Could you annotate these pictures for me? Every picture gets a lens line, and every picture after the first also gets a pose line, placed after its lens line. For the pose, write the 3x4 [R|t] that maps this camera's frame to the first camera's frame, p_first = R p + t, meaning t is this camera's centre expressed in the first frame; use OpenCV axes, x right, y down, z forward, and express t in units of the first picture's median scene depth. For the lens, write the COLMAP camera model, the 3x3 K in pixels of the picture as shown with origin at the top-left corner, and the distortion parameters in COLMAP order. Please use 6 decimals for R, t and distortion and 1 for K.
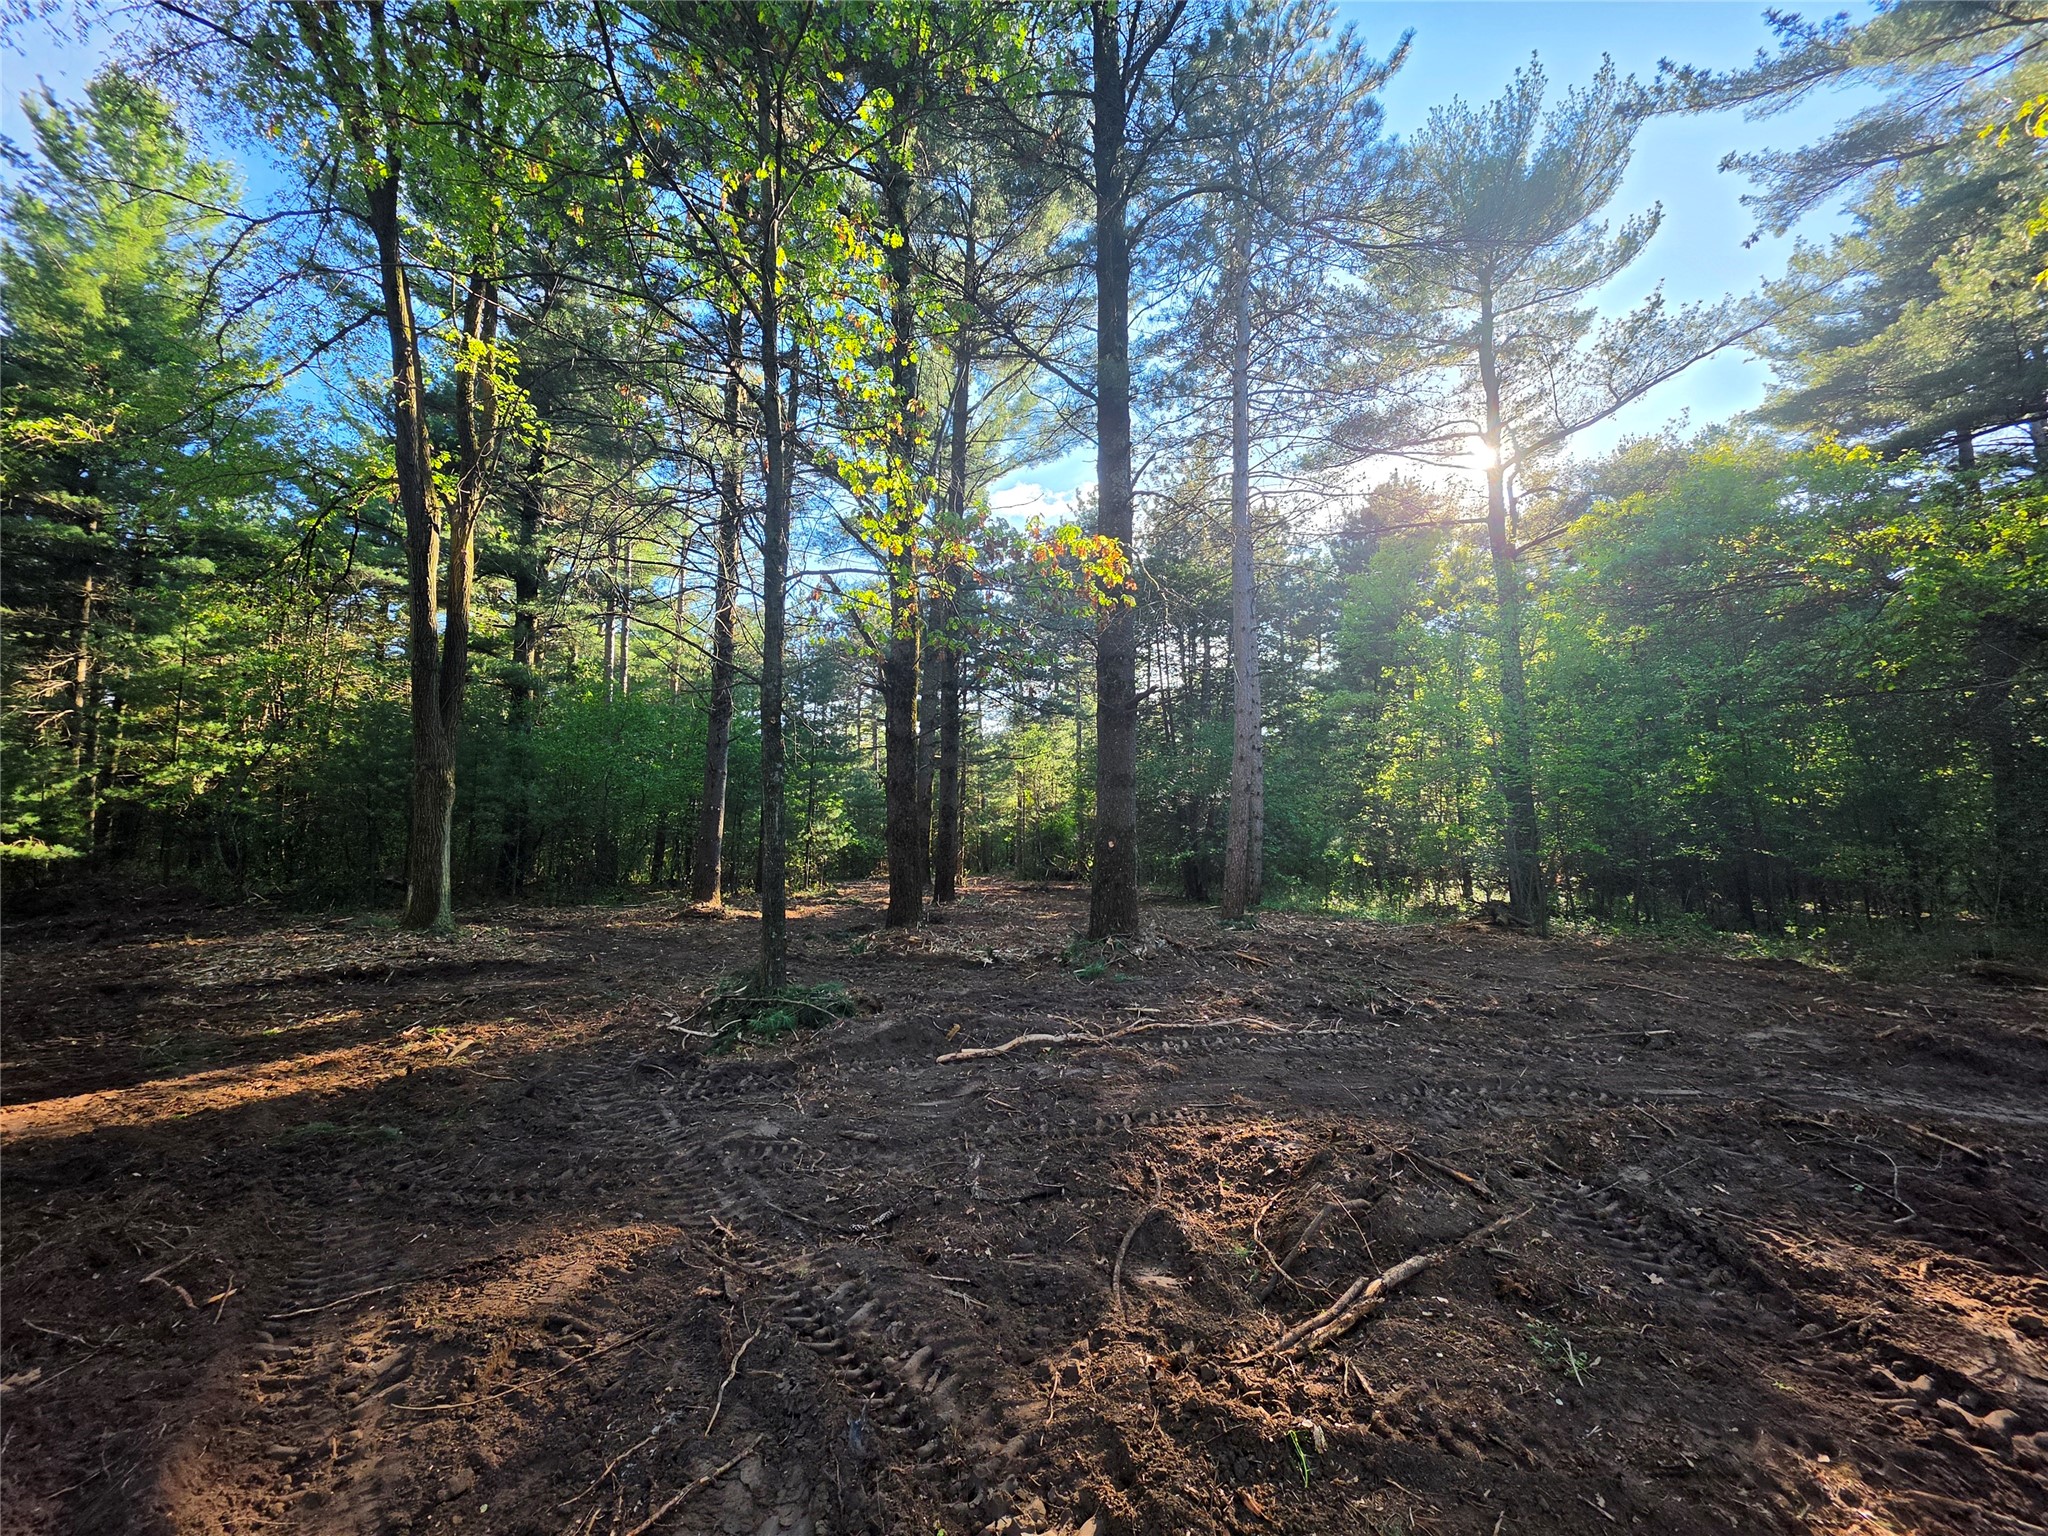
lens RADIAL K [[811.8, 0, 1019.9], [0, 811.8, 760.1], [0, 0, 1]] dist [-0.005978, 0.001987]
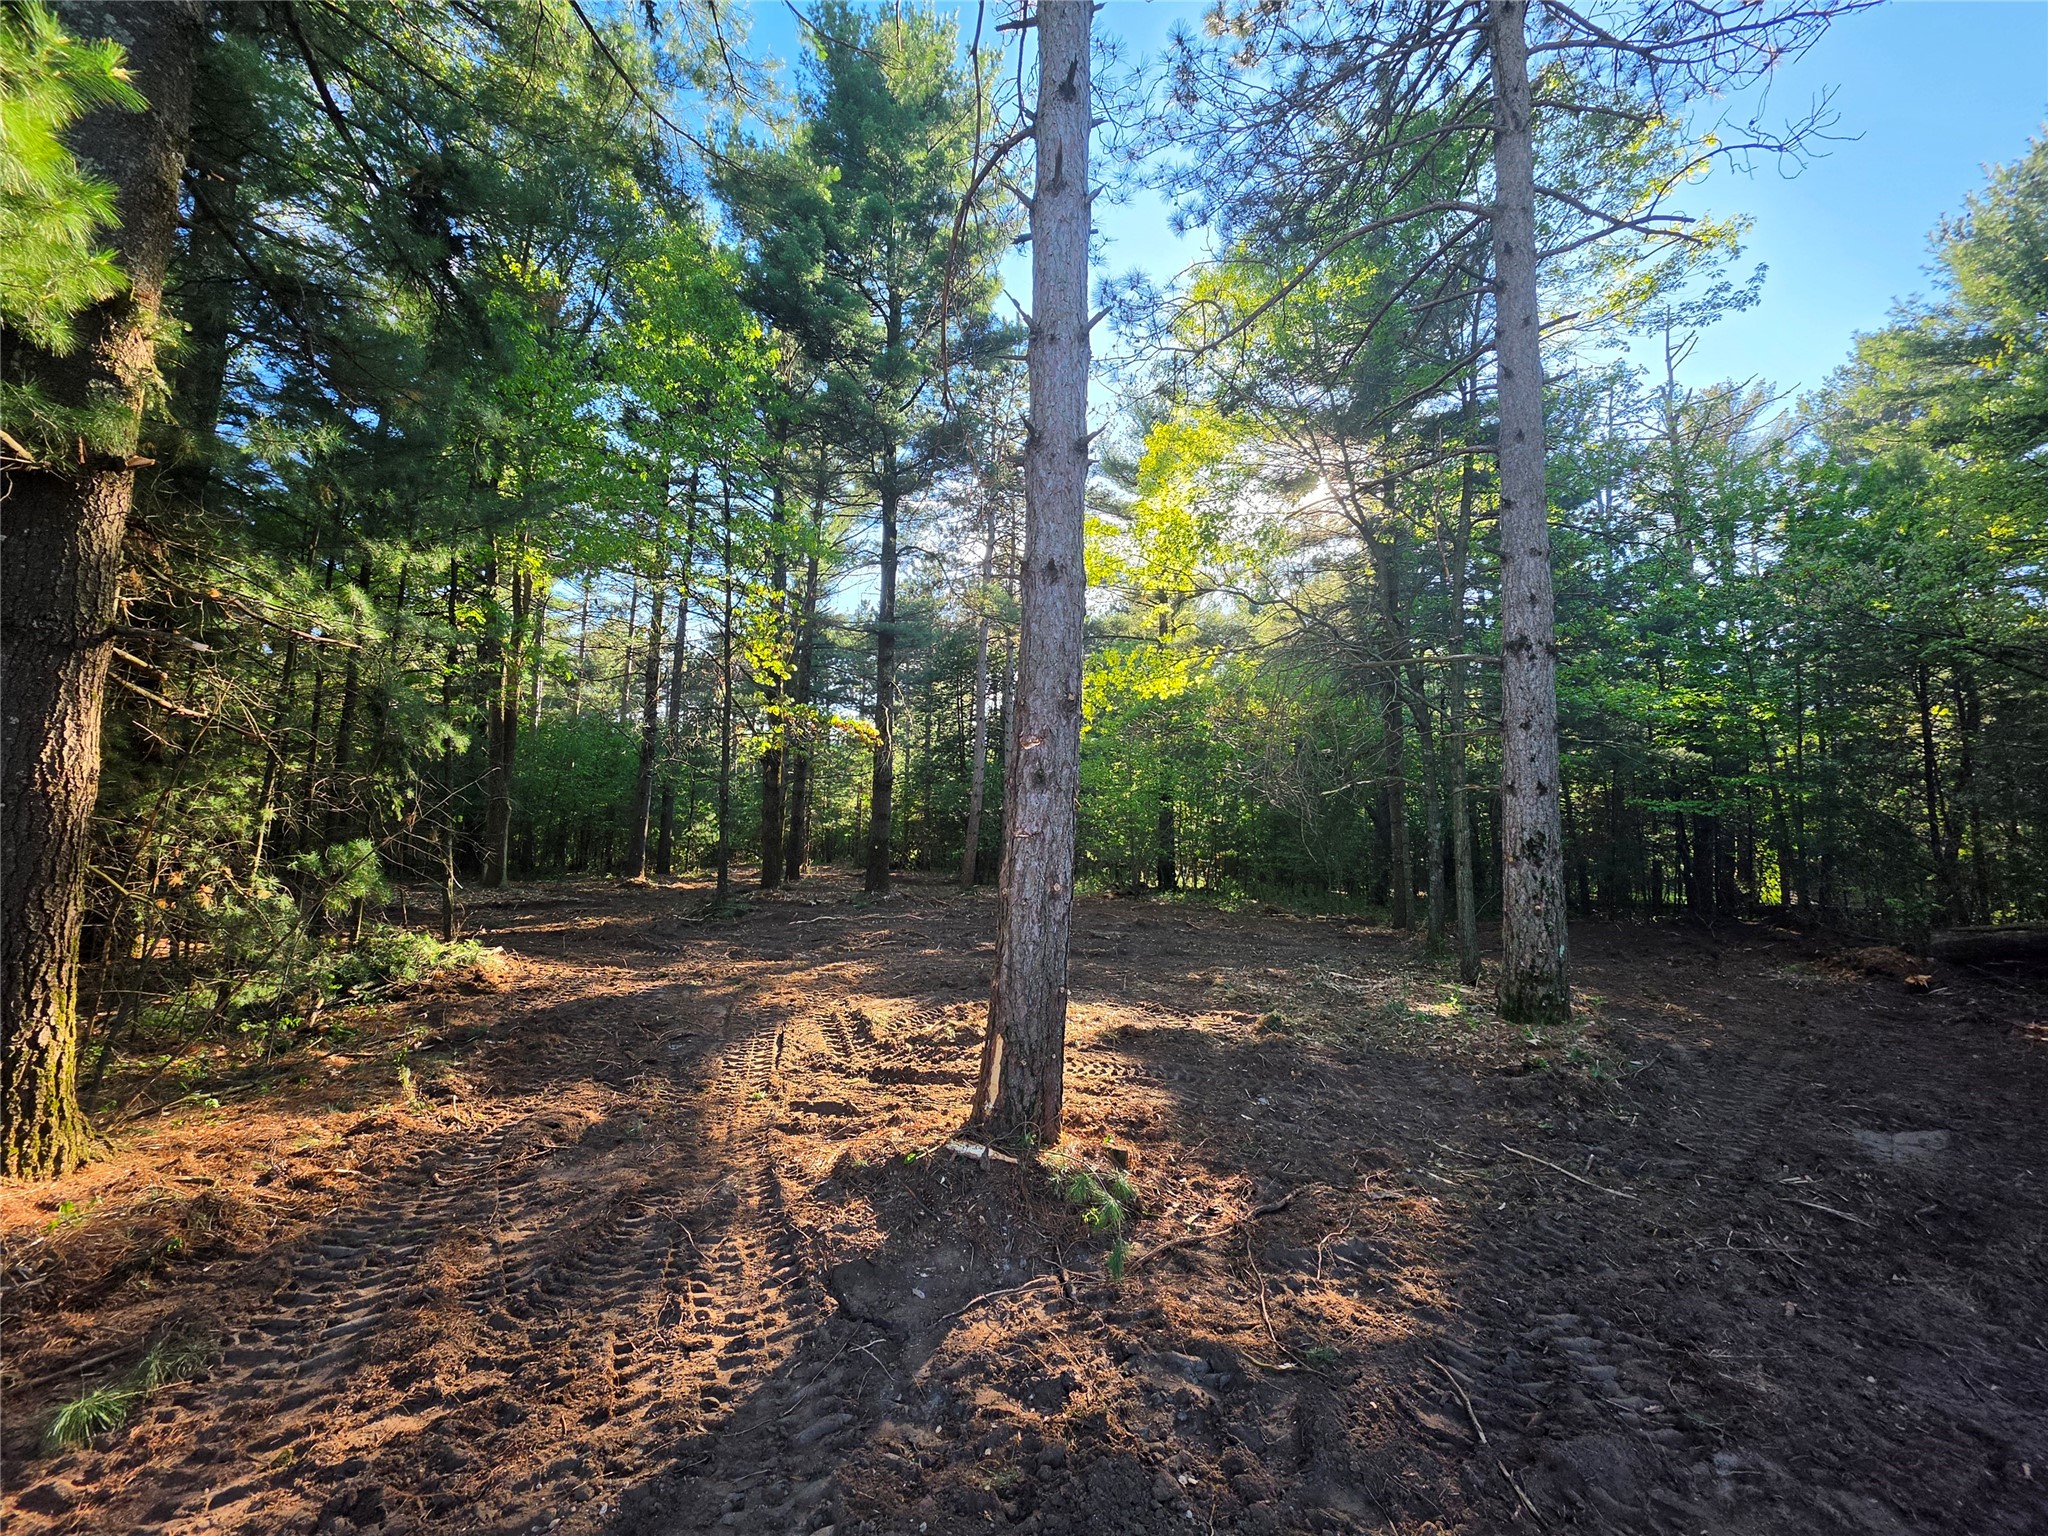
lens RADIAL K [[811.8, 0, 1019.6], [0, 811.8, 760.1], [0, 0, 1]] dist [-0.005978, 0.001987]
pose [[0.983693, 0.034923, 0.176431, 0.067551], [-0.036560, 0.999313, 0.006033, -0.102156], [-0.176099, -0.012385, 0.984294, -0.772436]]
